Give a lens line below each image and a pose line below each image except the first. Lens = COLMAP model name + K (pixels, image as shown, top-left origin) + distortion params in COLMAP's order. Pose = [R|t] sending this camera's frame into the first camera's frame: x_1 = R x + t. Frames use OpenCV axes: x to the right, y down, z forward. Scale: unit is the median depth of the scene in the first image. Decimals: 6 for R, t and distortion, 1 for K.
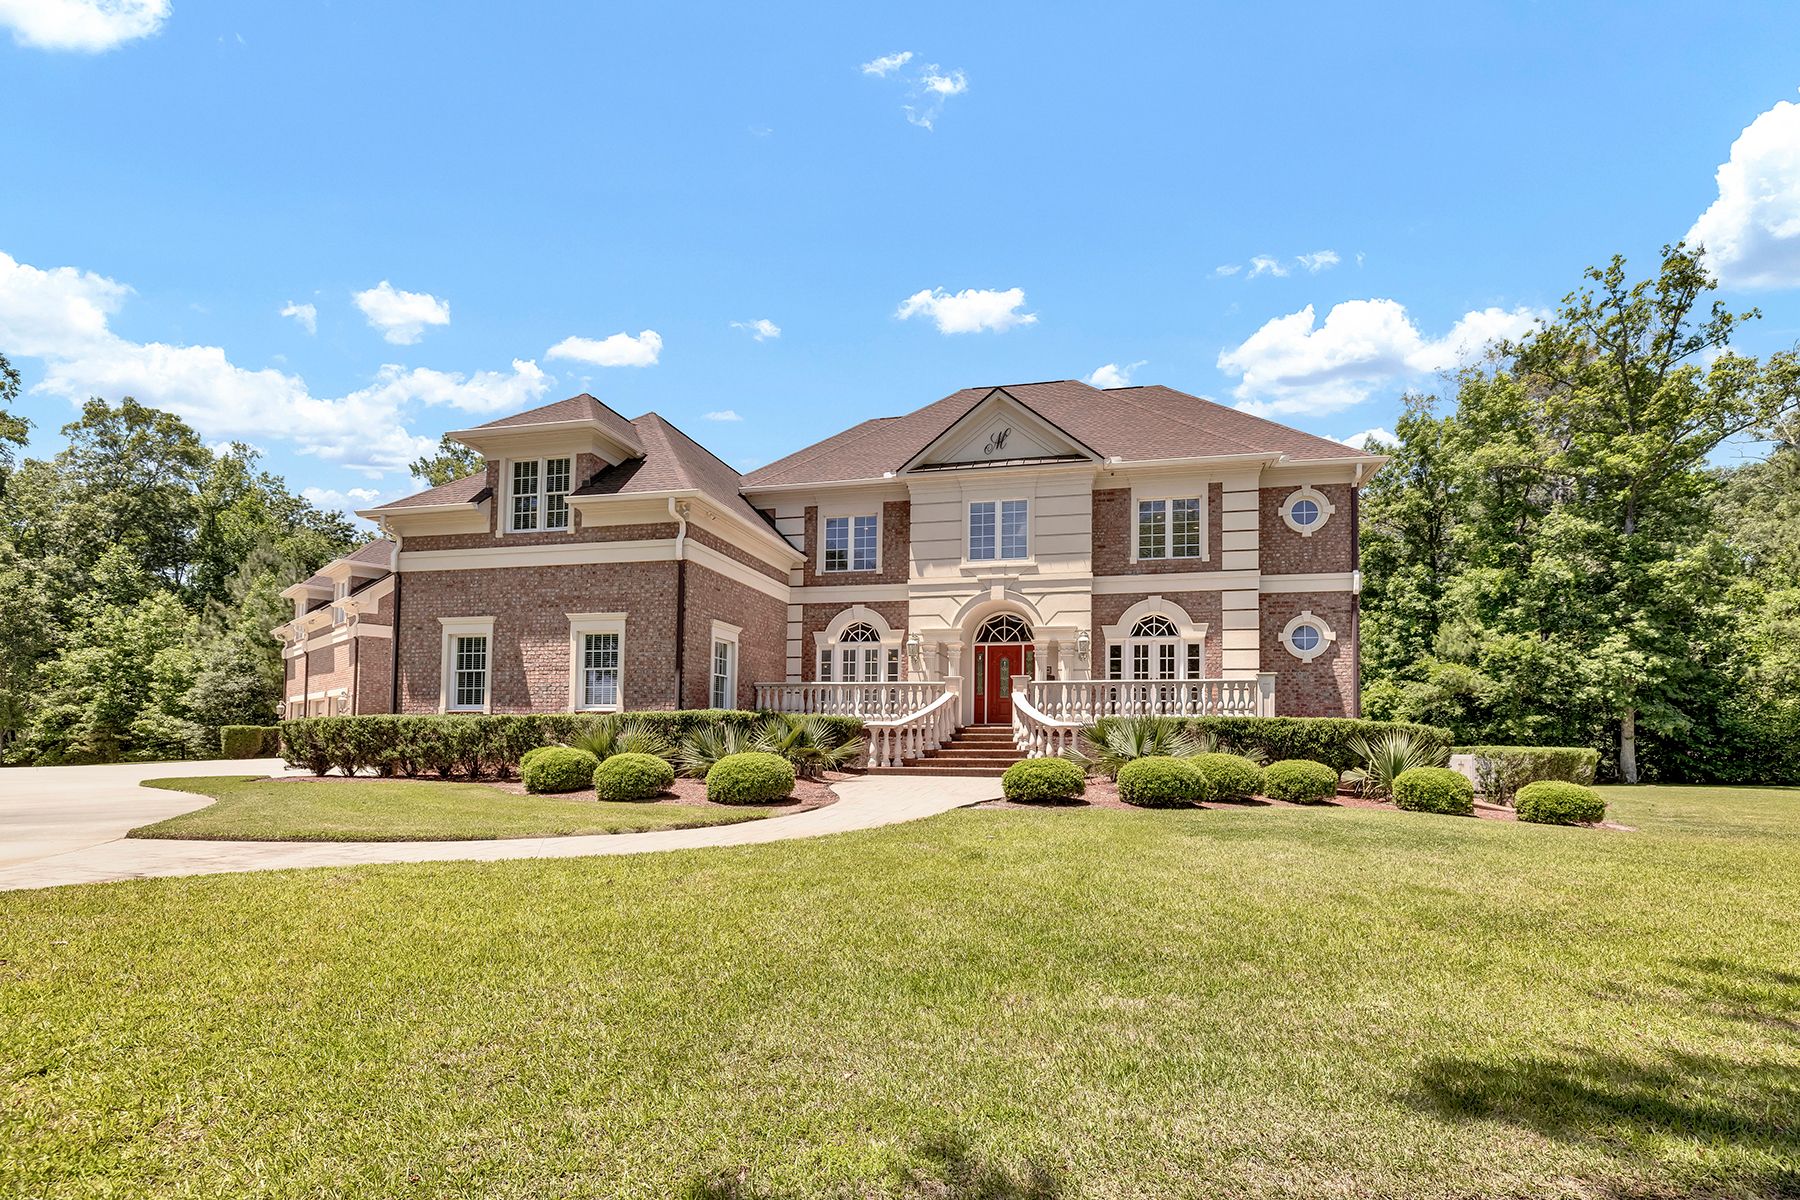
lens RADIAL K [[803.1, 0, 901.9], [0, 803.1, 632.7], [0, 0, 1]] dist [-0.002733, -0.000567]
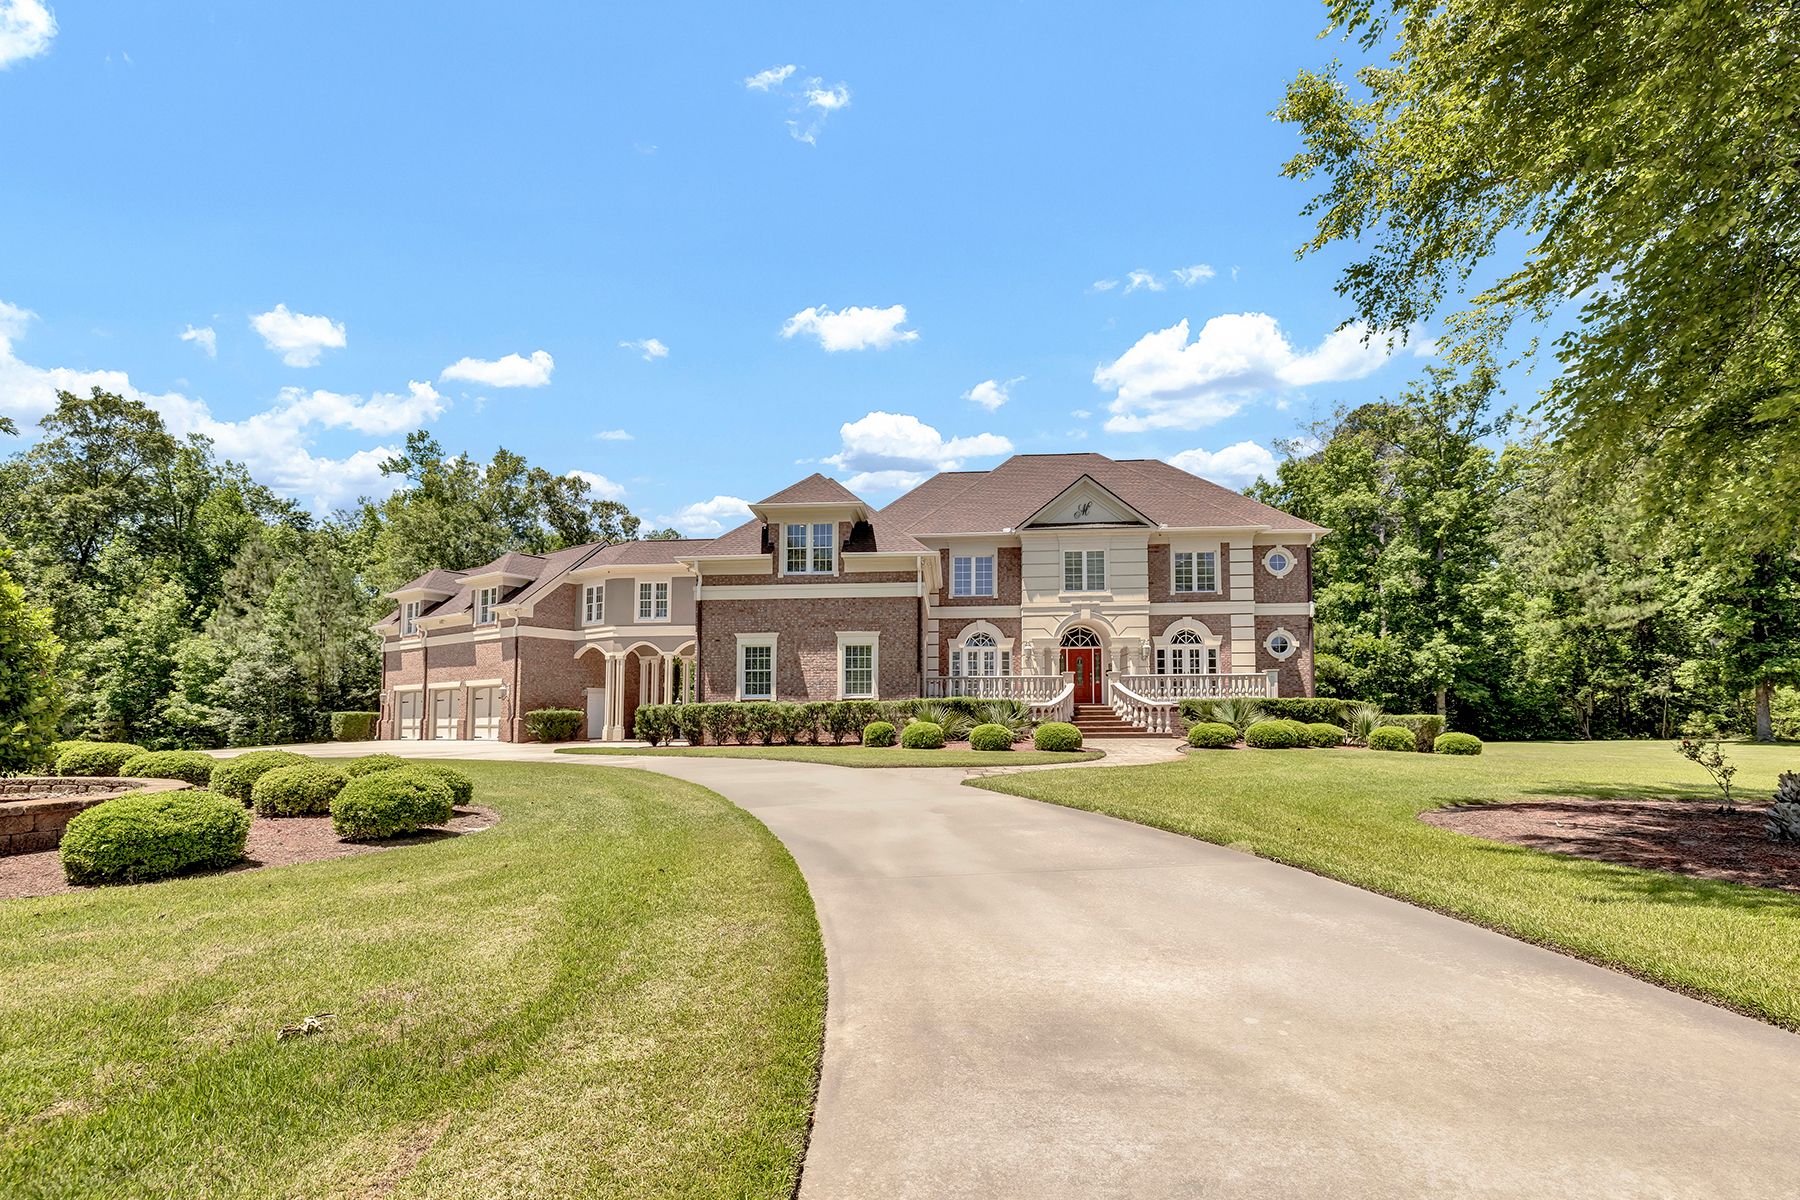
lens RADIAL K [[768.5, 0, 894.0], [0, 768.5, 595.3], [0, 0, 1]] dist [-0.002319, -0.000164]
pose [[0.989609, 0.009445, 0.143472, -0.427315], [-0.005730, 0.999638, -0.026289, -0.044770], [-0.143669, 0.025194, 0.989305, -0.335691]]
